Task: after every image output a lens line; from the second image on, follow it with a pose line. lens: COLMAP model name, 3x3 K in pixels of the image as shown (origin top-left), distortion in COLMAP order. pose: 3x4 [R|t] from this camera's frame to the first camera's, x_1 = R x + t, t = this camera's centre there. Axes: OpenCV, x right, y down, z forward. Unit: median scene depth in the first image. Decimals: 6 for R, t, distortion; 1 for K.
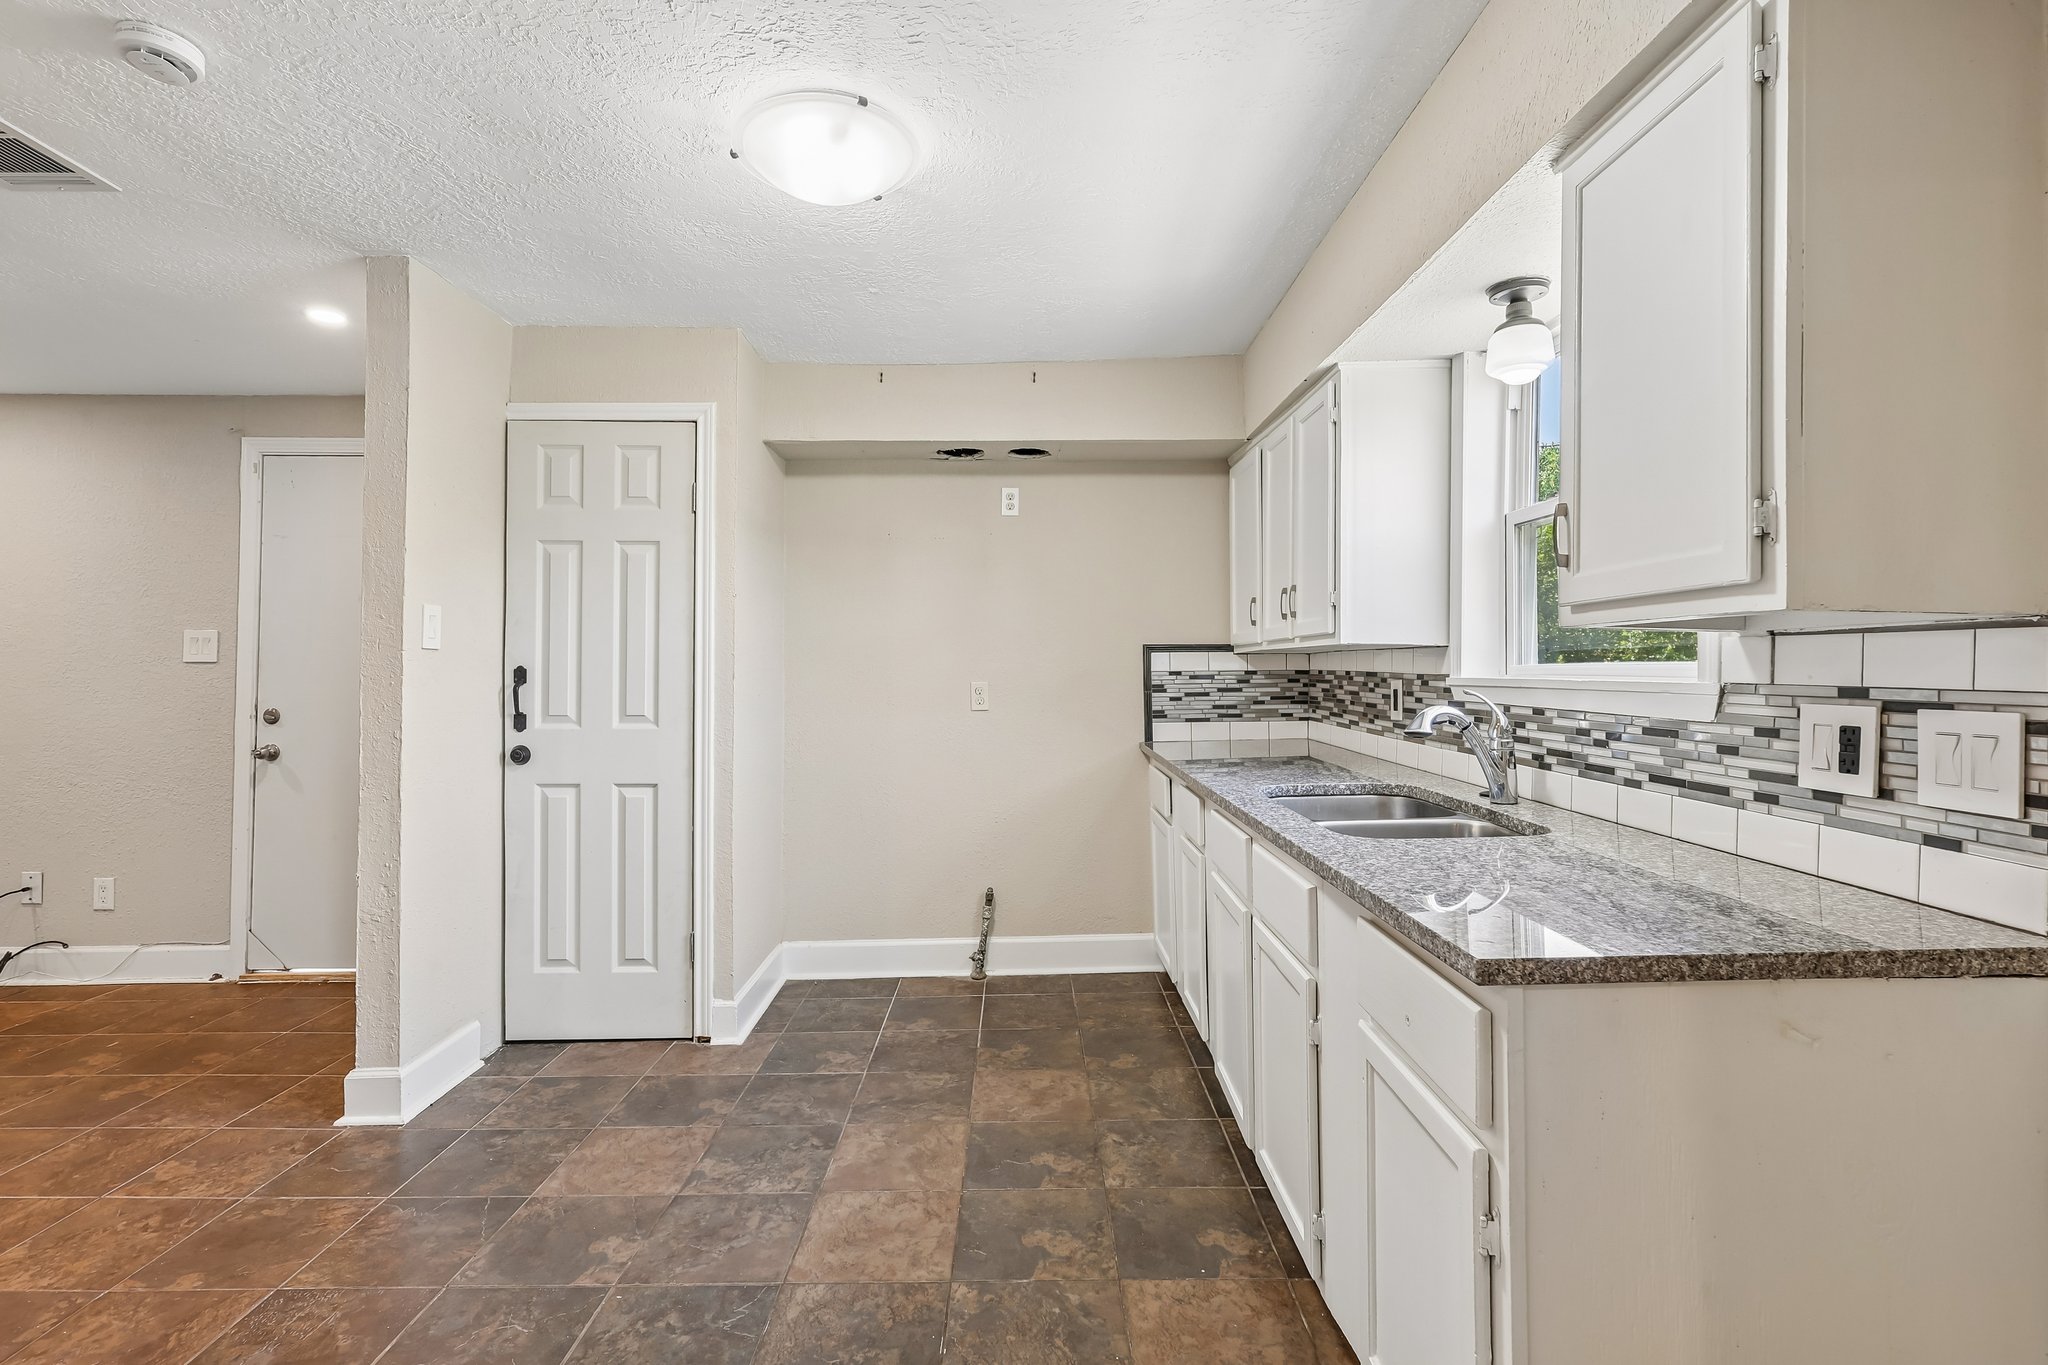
lens RADIAL K [[952.4, 0, 1036.6], [0, 952.4, 653.2], [0, 0, 1]] dist [-0.002955, 0.000606]
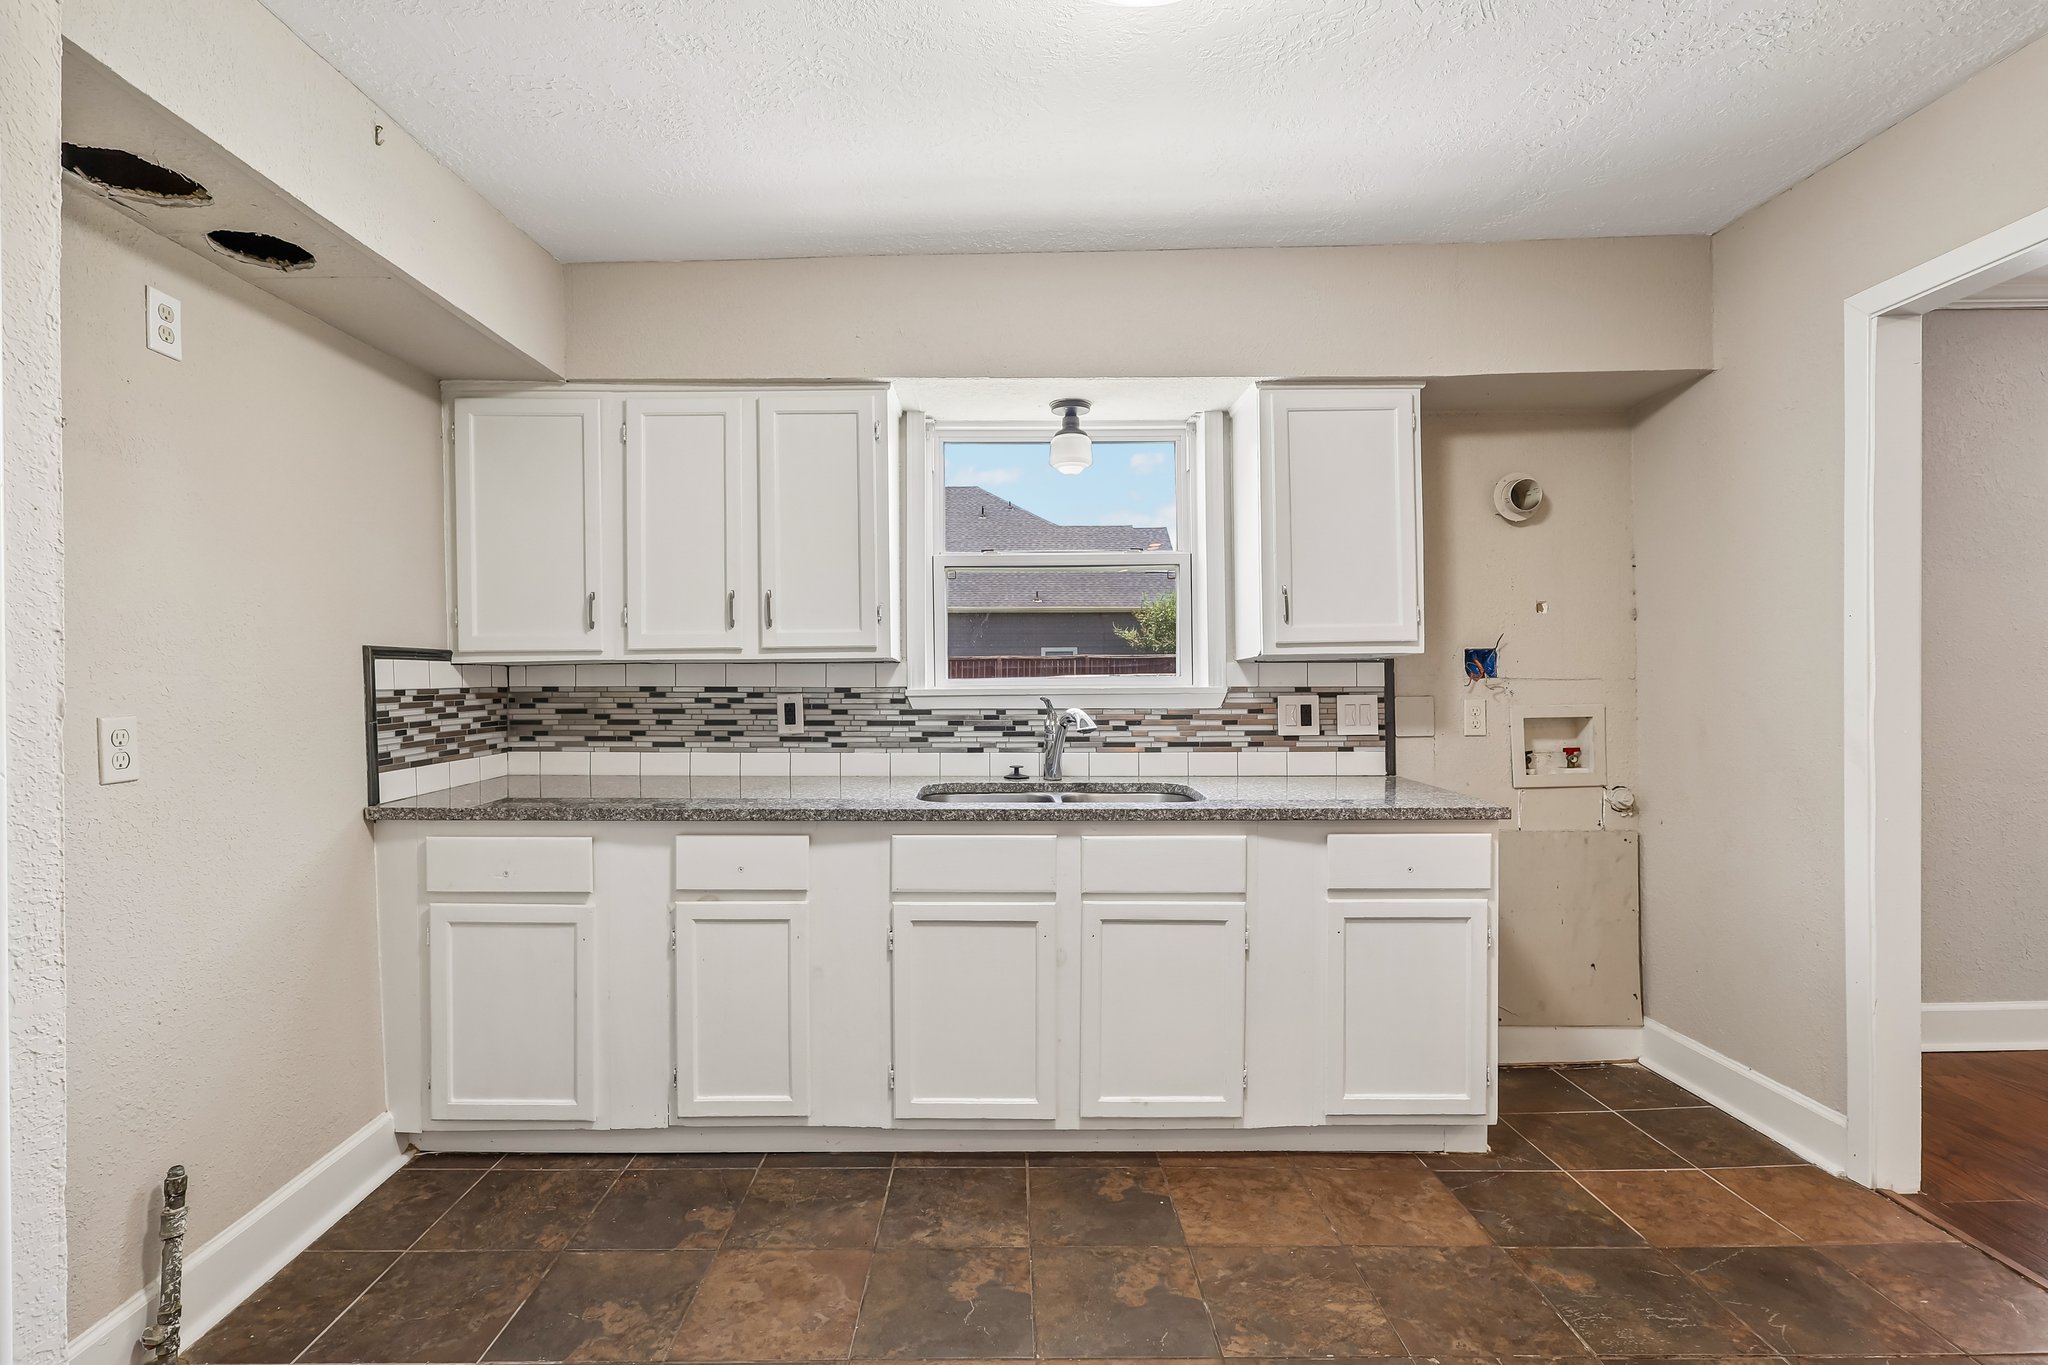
lens RADIAL K [[952.4, 0, 994.1], [0, 952.4, 694.6], [0, 0, 1]] dist [-0.002955, 0.000606]
pose [[0.020282, -0.011239, 0.999731, -0.696284], [-0.008150, 0.999902, 0.011406, 0.017152], [-0.999761, -0.008379, 0.020188, 0.848614]]
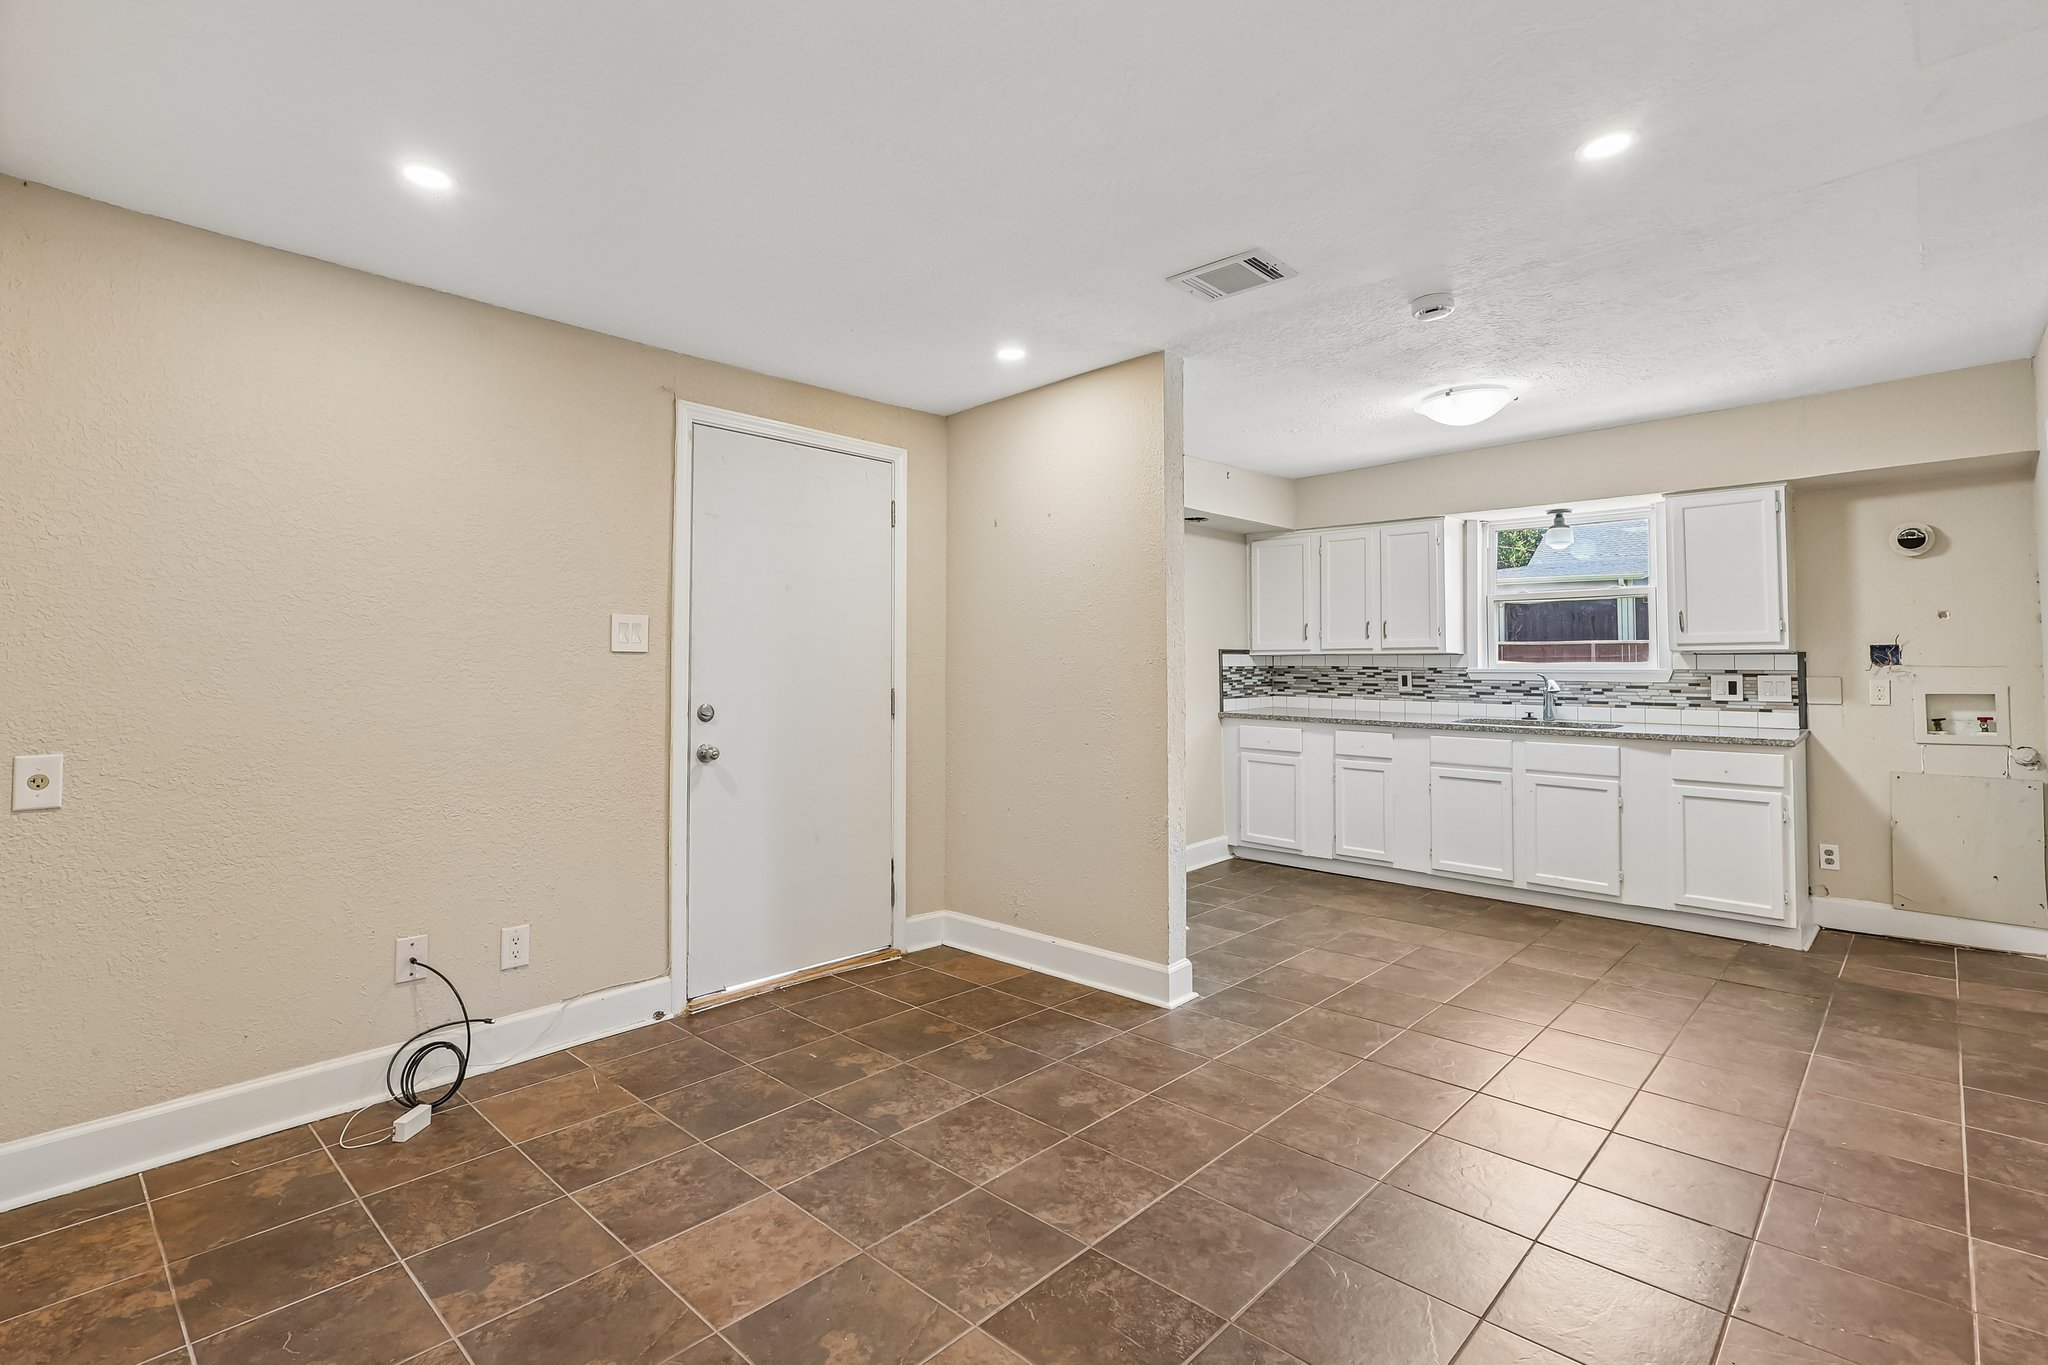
lens RADIAL K [[952.4, 0, 1024.4], [0, 952.4, 636.2], [0, 0, 1]] dist [-0.002955, 0.000606]
pose [[0.698078, 0.025489, 0.715568, -1.751398], [-0.013905, 0.999660, -0.022043, 0.012414], [-0.715887, 0.005438, 0.698195, 0.212127]]
